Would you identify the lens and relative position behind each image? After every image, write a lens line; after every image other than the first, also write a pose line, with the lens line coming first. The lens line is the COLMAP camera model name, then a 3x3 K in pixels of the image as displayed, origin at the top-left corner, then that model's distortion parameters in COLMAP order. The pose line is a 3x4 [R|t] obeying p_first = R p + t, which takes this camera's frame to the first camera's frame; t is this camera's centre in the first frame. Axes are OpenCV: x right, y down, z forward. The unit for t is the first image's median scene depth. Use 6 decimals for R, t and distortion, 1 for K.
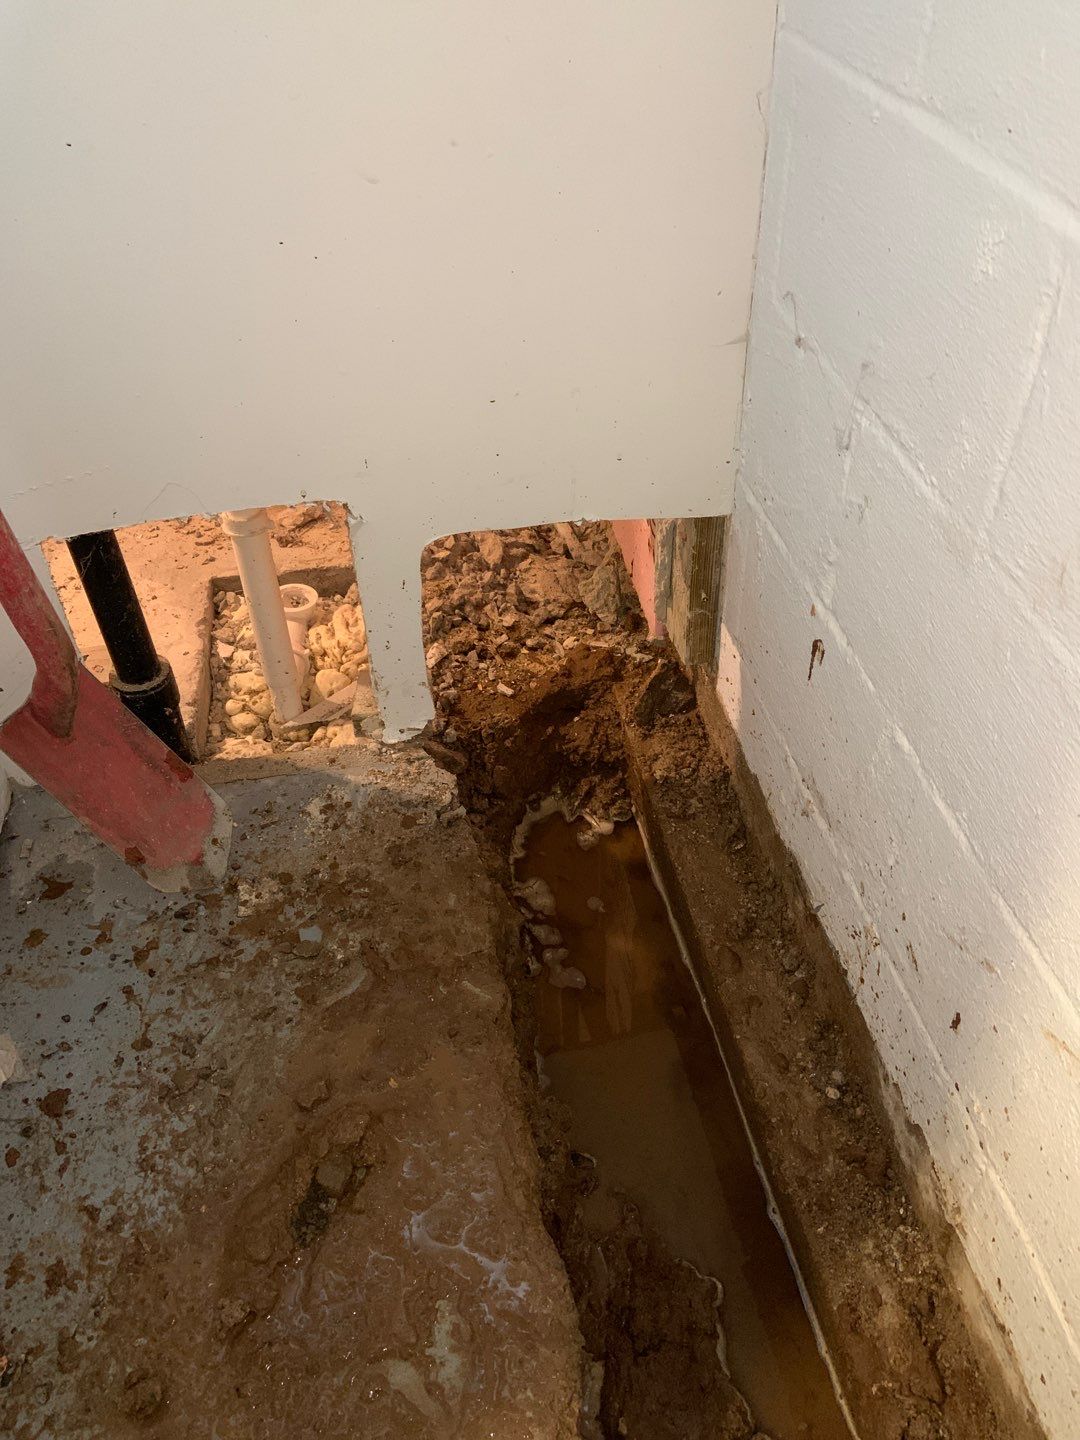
lens RADIAL K [[1079.0, 0, 535.4], [0, 1079.0, 696.7], [0, 0, 1]] dist [0.067644, -0.091894]
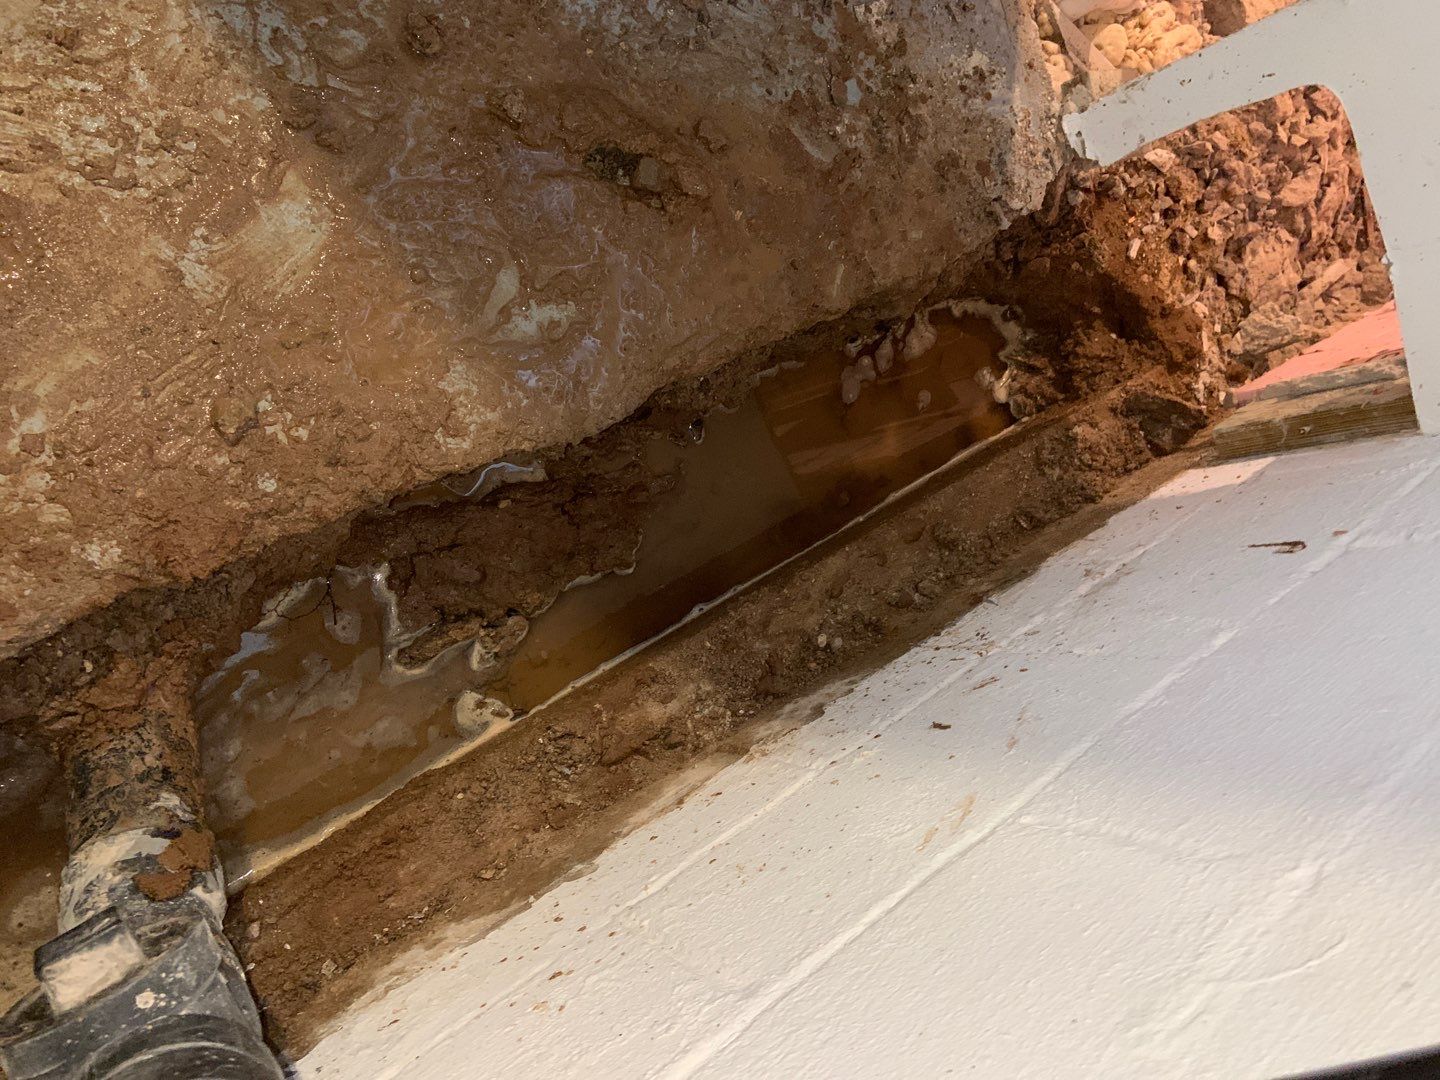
lens RADIAL K [[1079.0, 0, 723.3], [0, 1079.0, 552.4], [0, 0, 1]] dist [0.067644, -0.091894]
pose [[0.232029, 0.965752, 0.116131, 0.035973], [-0.930351, 0.185490, 0.316292, 0.081579], [0.283919, -0.181432, 0.941527, 0.003189]]
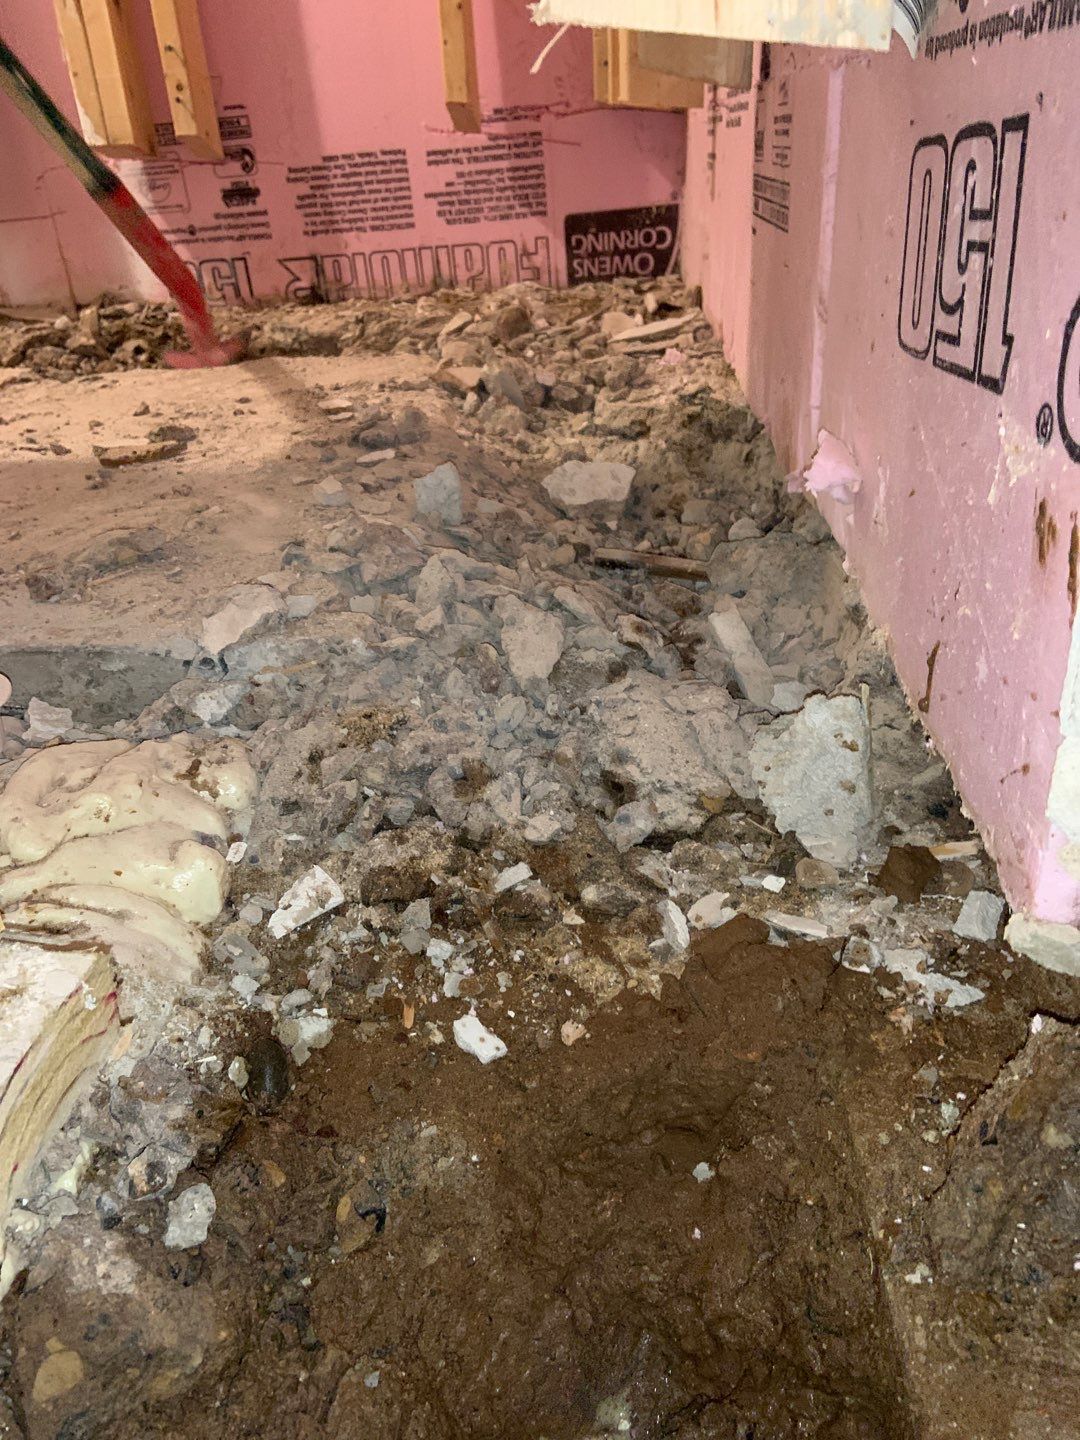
lens RADIAL K [[1079.0, 0, 534.2], [0, 1079.0, 709.0], [0, 0, 1]] dist [0.067644, -0.091894]
pose [[0.977018, 0.079849, -0.197638, 0.047959], [-0.121338, 0.970644, -0.207671, -0.040283], [0.175254, 0.226879, 0.958025, 0.771788]]
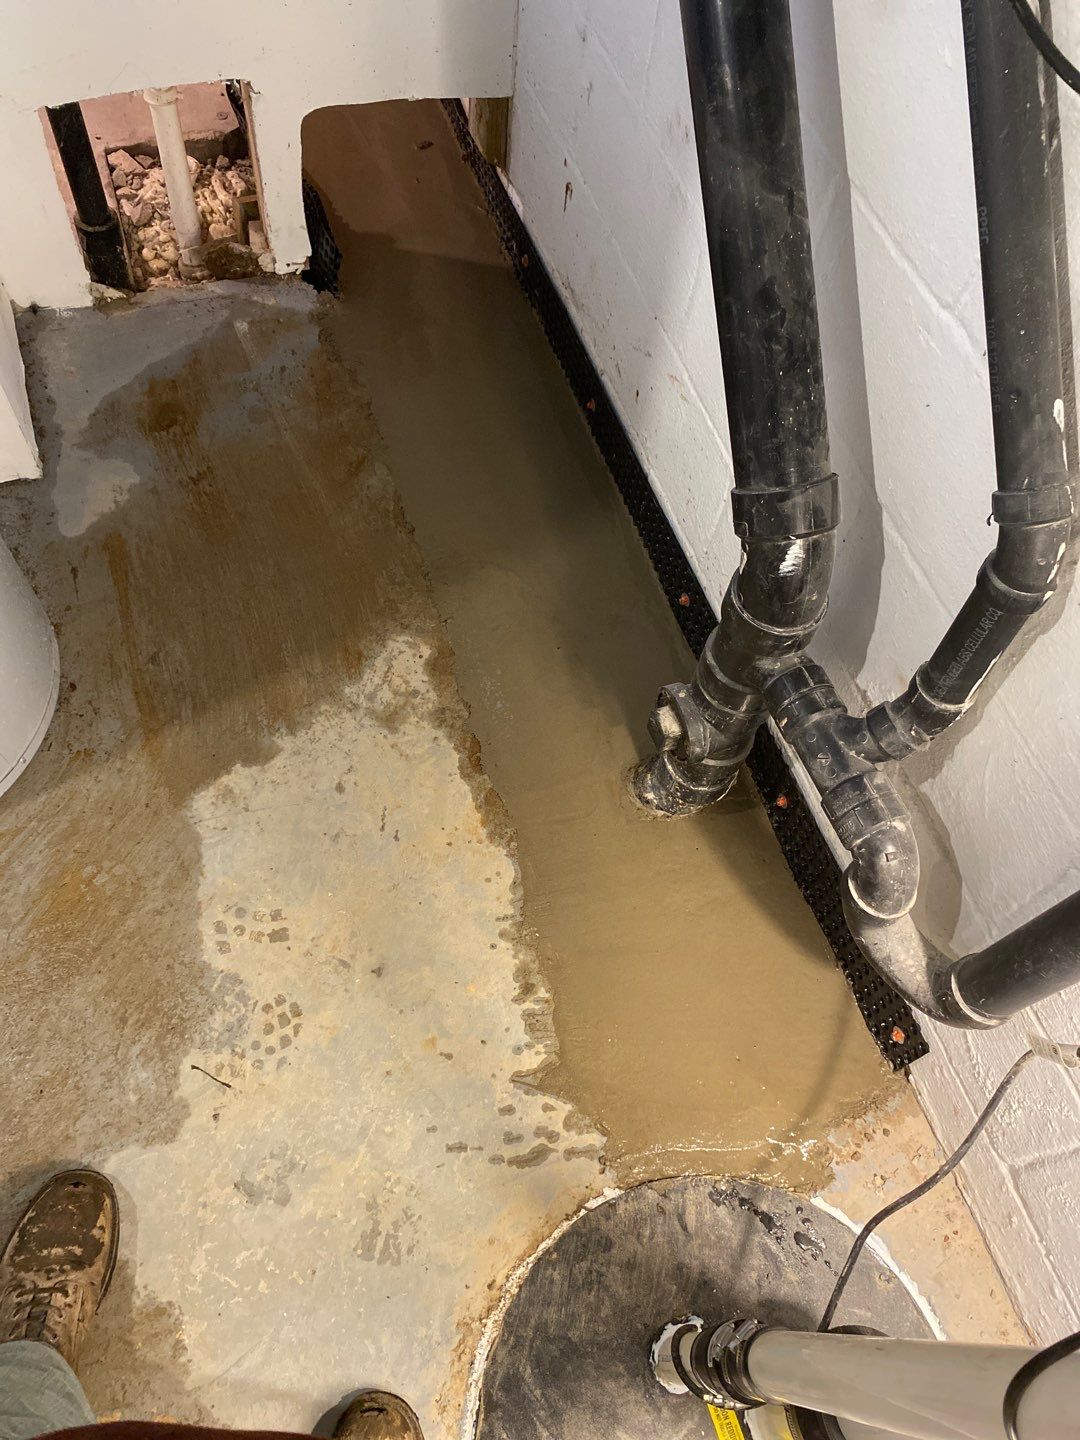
lens RADIAL K [[1079.0, 0, 547.9], [0, 1079.0, 706.8], [0, 0, 1]] dist [0.067644, -0.091894]
pose [[0.978319, -0.087216, 0.187843, -0.106833], [0.020973, 0.944062, 0.329099, 0.110573], [-0.206038, -0.318025, 0.925424, -0.555319]]
